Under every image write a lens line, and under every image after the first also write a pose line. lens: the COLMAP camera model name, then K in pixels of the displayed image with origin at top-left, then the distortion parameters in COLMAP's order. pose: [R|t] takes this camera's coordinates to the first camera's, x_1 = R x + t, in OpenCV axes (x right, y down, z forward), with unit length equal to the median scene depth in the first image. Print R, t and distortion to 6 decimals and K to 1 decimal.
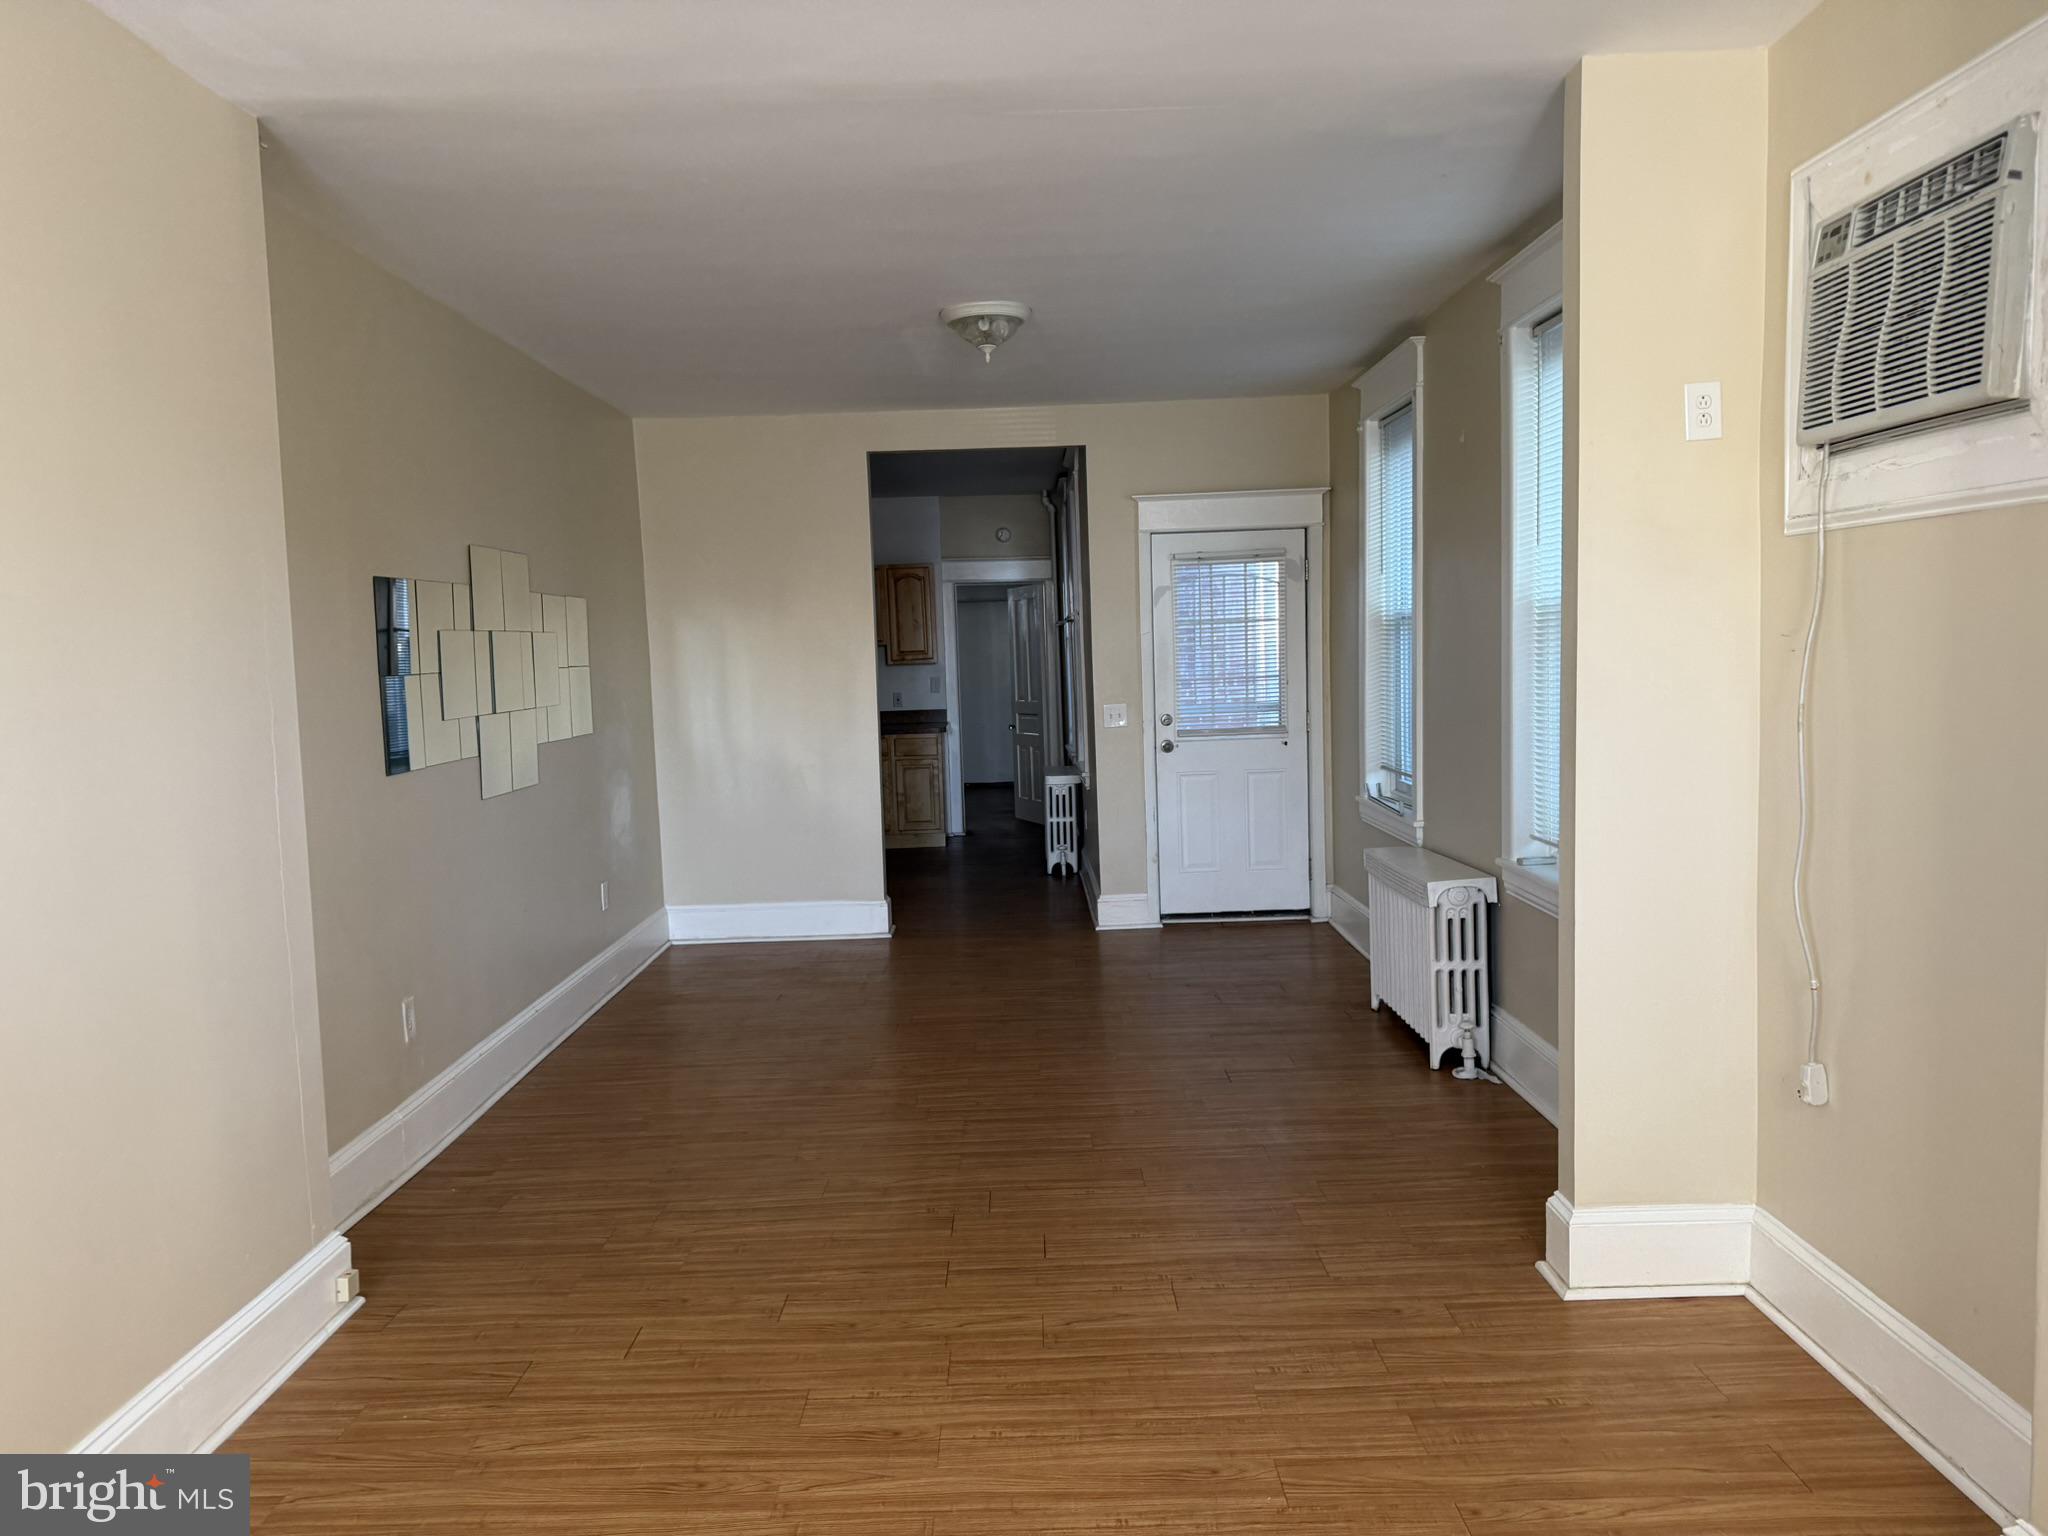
lens RADIAL K [[1440.3, 0, 1017.6], [0, 1440.3, 765.5], [0, 0, 1]] dist [-0.003699, 0.000810]
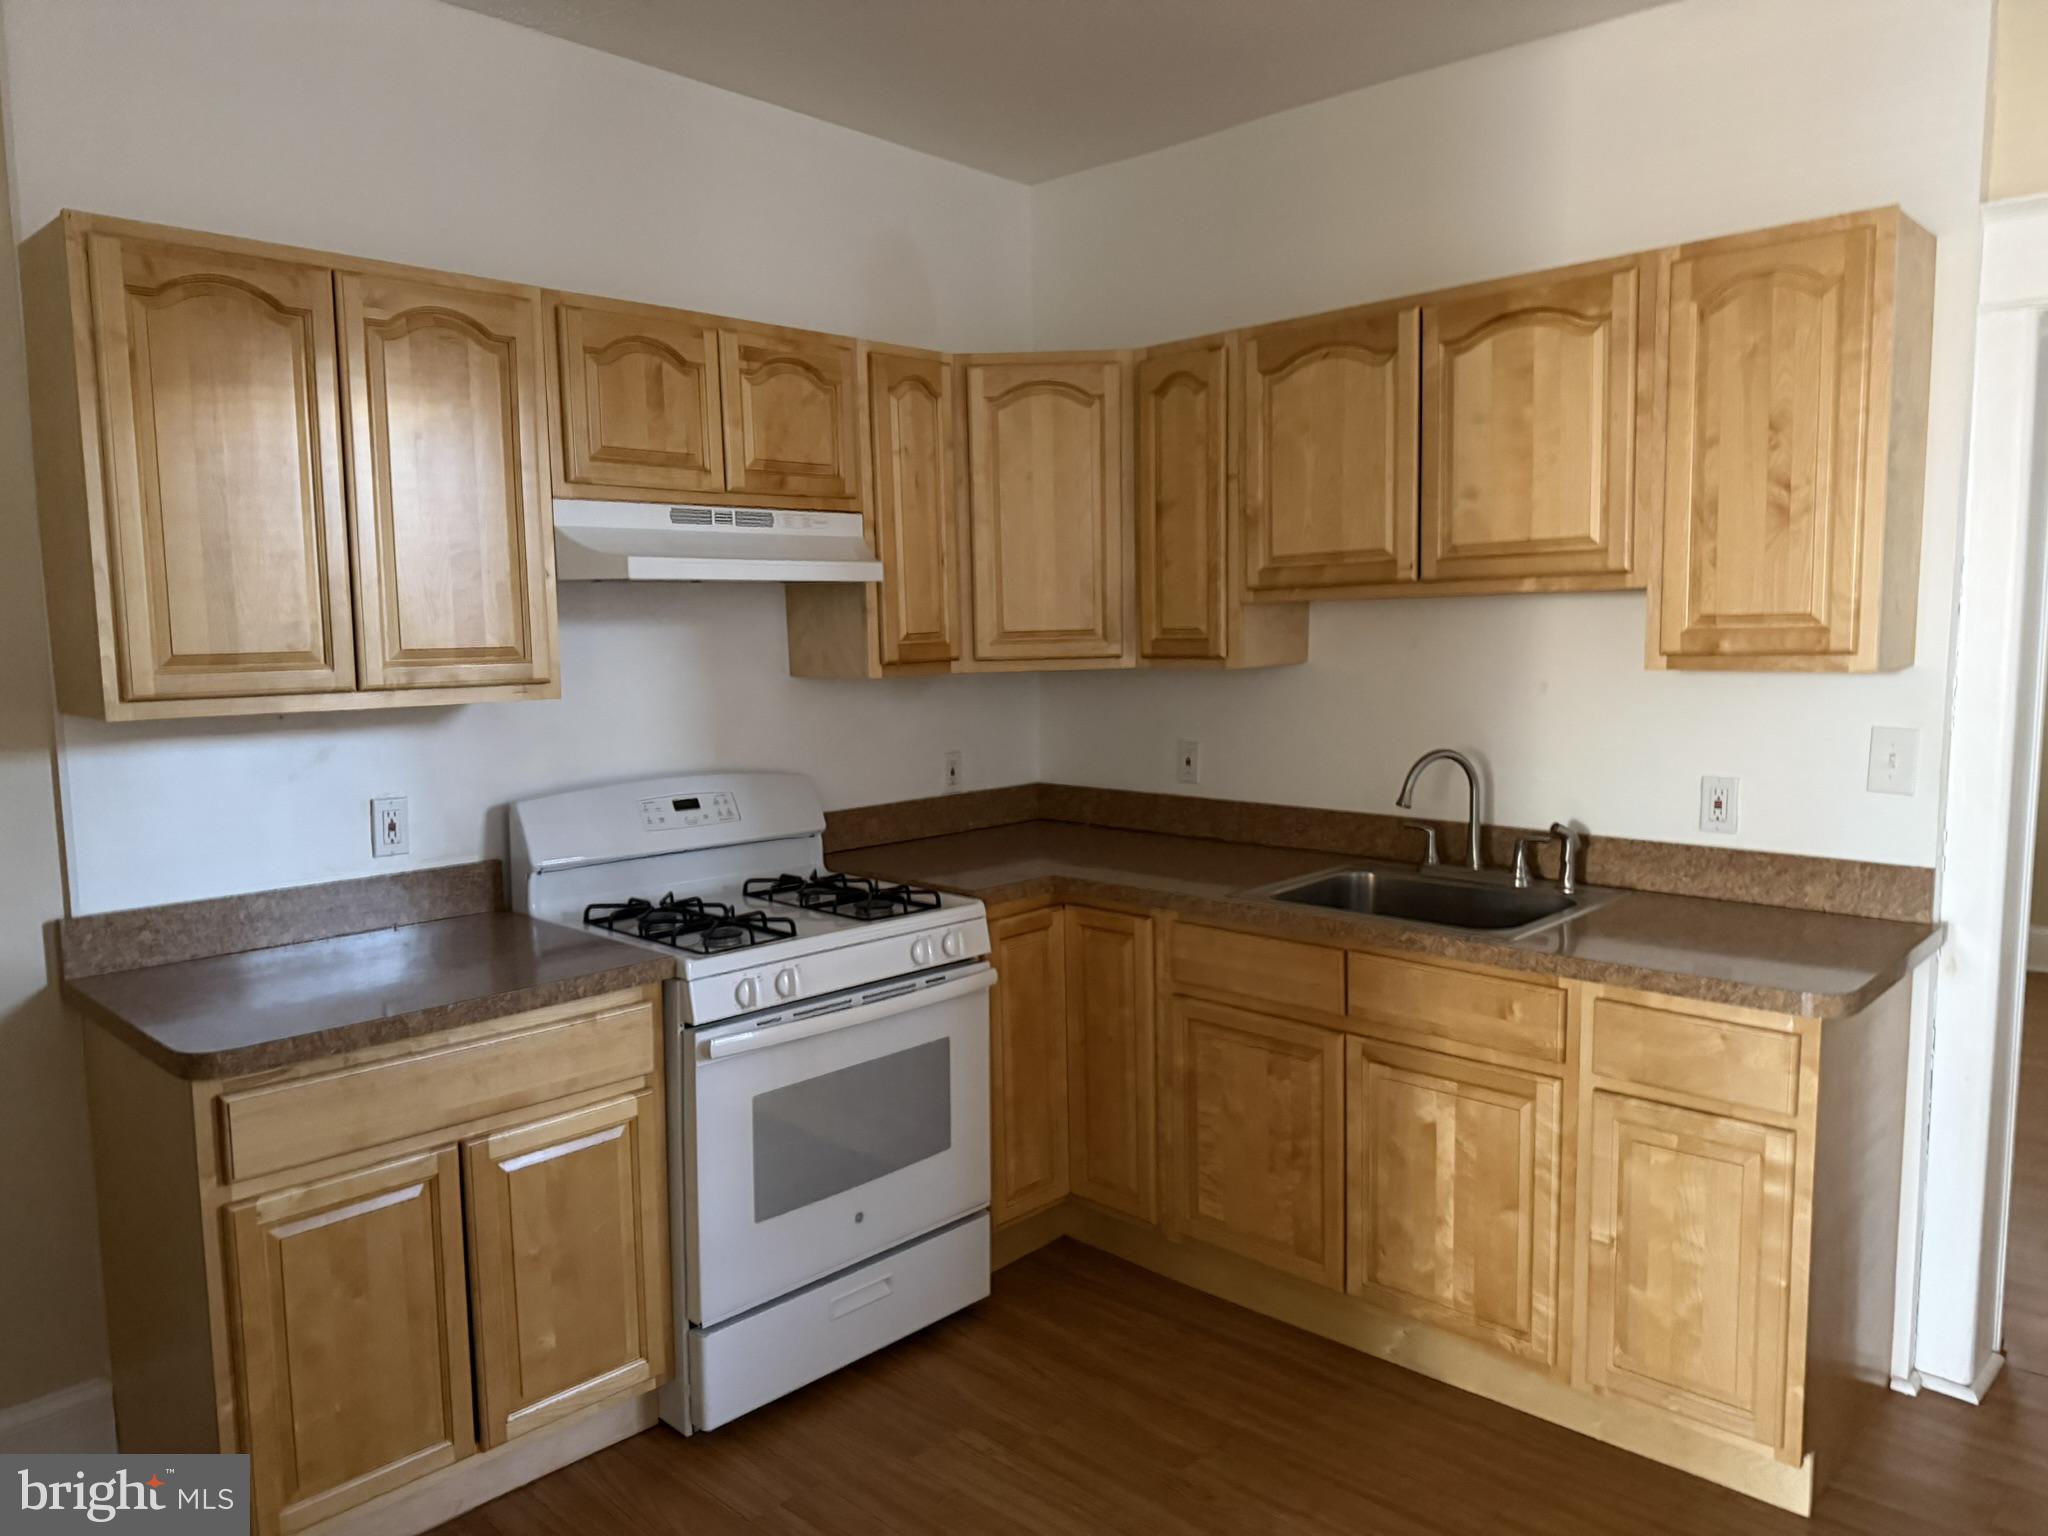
lens RADIAL K [[1440.3, 0, 1024.2], [0, 1440.3, 769.8], [0, 0, 1]] dist [-0.003699, 0.000810]
pose [[0.726071, 0.094965, -0.681031, 0.000096], [-0.065948, 0.995469, 0.068501, -0.061308], [0.684450, -0.004824, 0.729043, 0.732972]]
